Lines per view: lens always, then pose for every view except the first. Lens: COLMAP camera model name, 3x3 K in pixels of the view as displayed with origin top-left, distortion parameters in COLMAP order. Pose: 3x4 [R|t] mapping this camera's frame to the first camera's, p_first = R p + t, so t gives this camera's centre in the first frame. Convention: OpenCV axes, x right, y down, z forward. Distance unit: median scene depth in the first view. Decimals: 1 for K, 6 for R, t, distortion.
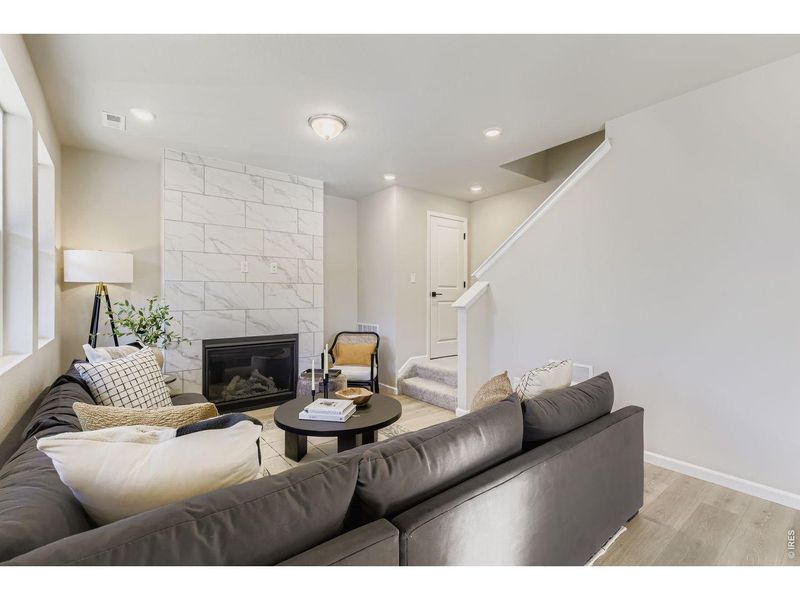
lens RADIAL K [[365.3, 0, 398.1], [0, 365.3, 297.8], [0, 0, 1]] dist [-0.000175, 0.000487]
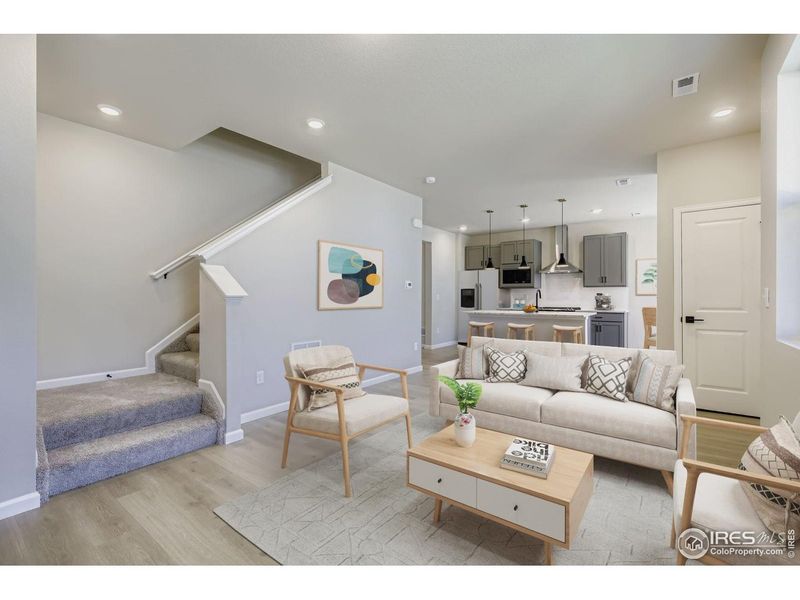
lens RADIAL K [[365.3, 0, 396.4], [0, 365.3, 289.6], [0, 0, 1]] dist [-0.000175, 0.000487]
pose [[-0.248274, 0.017655, 0.968529, -0.635781], [-0.002943, 0.999816, -0.018979, 0.030195], [-0.968685, -0.007563, -0.248176, 0.816156]]
